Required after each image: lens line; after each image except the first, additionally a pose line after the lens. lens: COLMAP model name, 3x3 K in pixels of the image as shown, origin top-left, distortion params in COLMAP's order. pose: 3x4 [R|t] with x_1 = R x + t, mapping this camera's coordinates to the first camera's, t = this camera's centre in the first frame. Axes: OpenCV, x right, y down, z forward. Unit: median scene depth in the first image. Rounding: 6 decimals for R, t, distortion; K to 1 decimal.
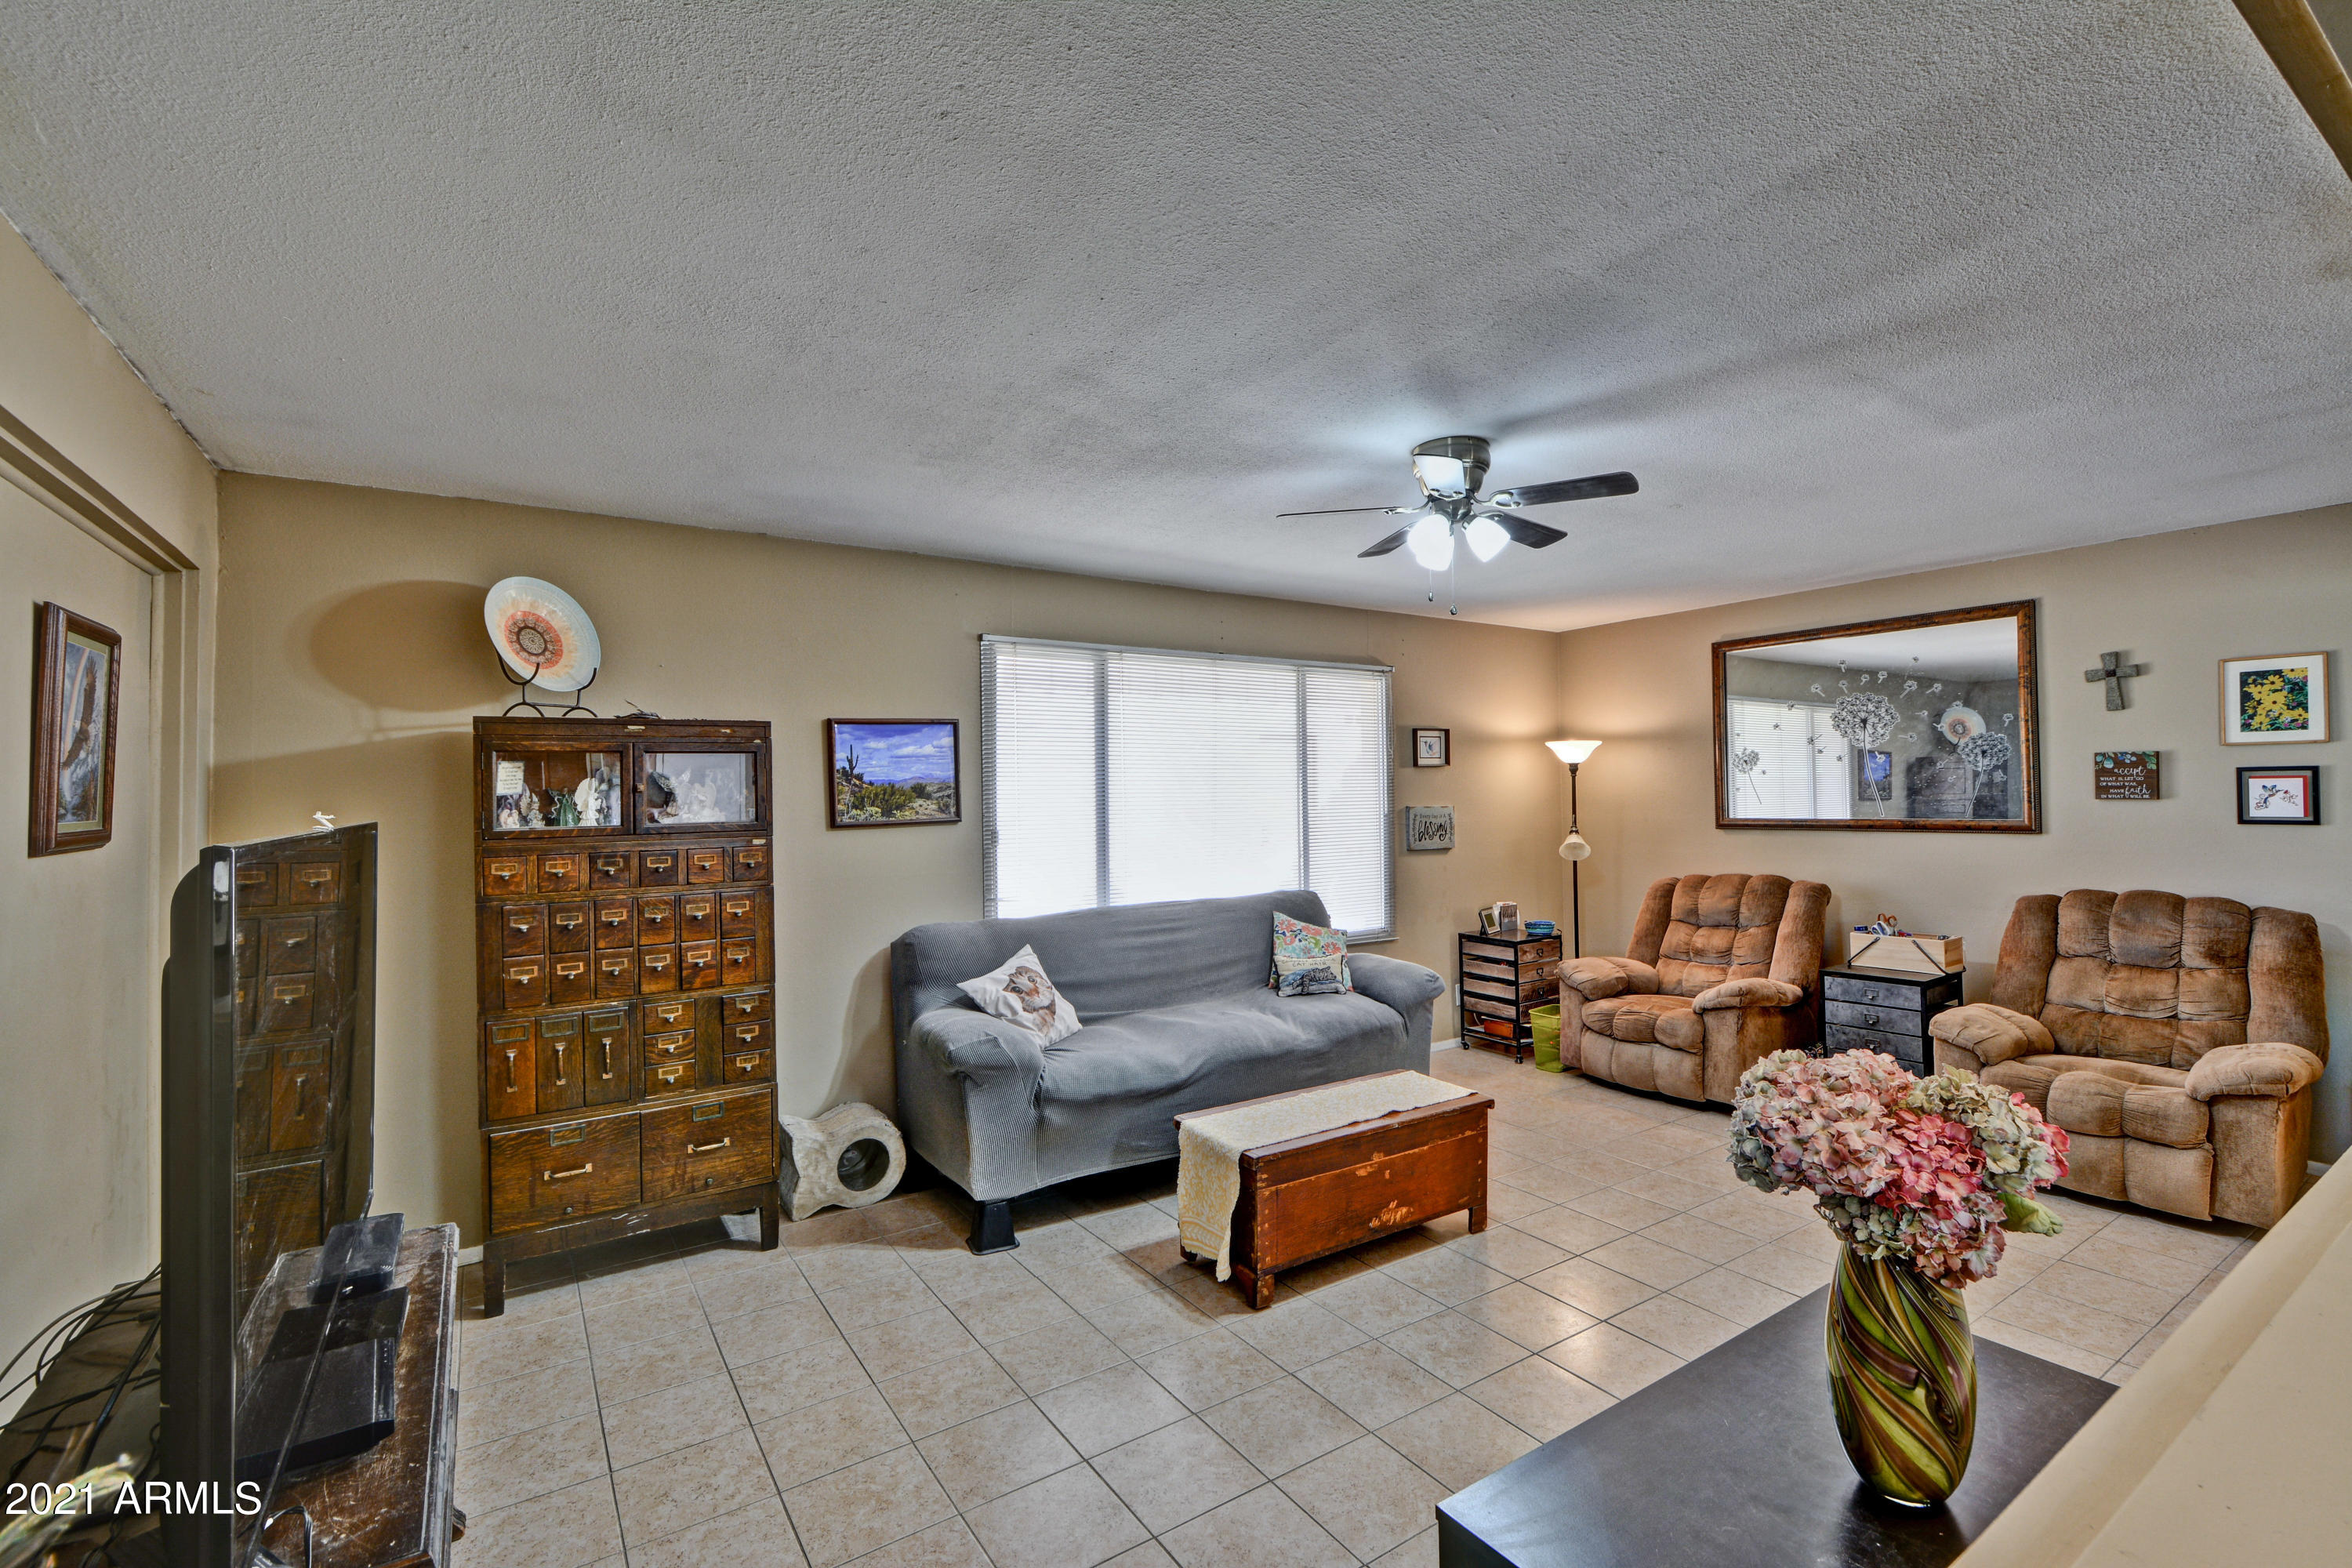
lens RADIAL K [[1045.1, 0, 1195.8], [0, 1045.1, 772.2], [0, 0, 1]] dist [-0.000344, -0.003846]
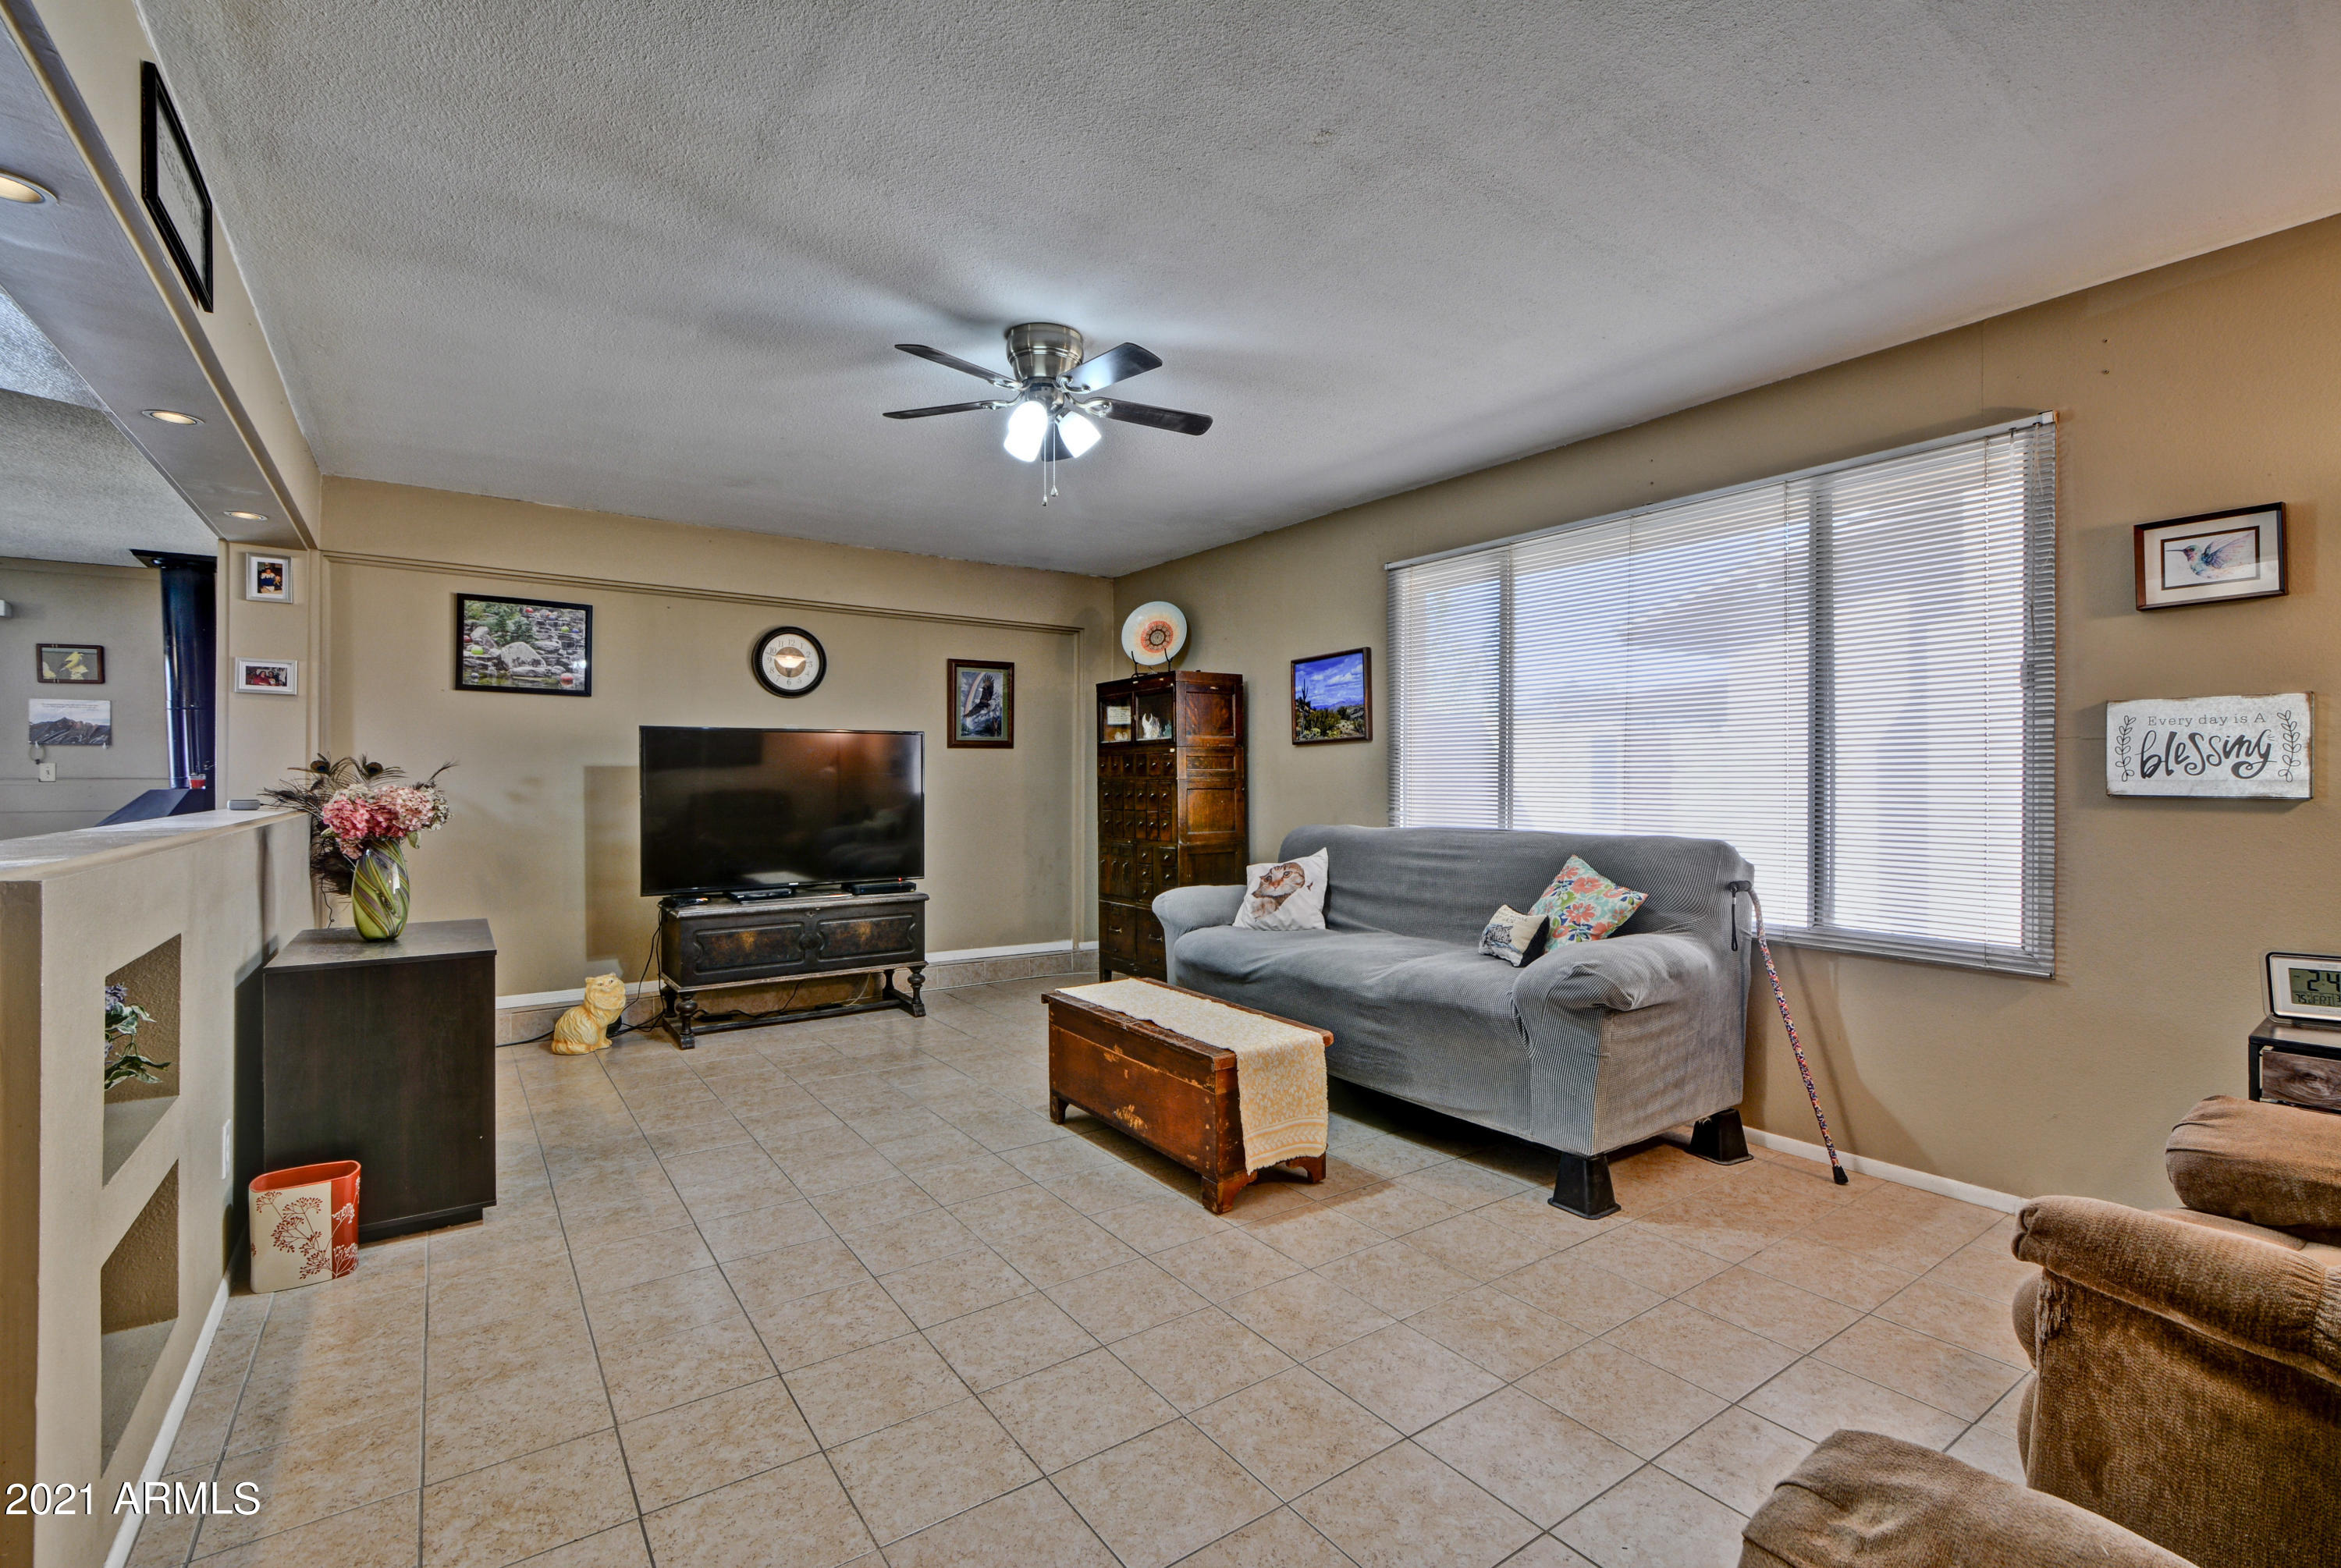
lens RADIAL K [[1043.8, 0, 1203.9], [0, 1043.8, 781.2], [0, 0, 1]] dist [-0.002940, -0.001204]
pose [[0.039567, 0.012442, -0.999139, 0.899388], [0.020826, 0.999695, 0.013274, 0.075360], [0.999000, -0.021333, 0.039296, 0.802500]]
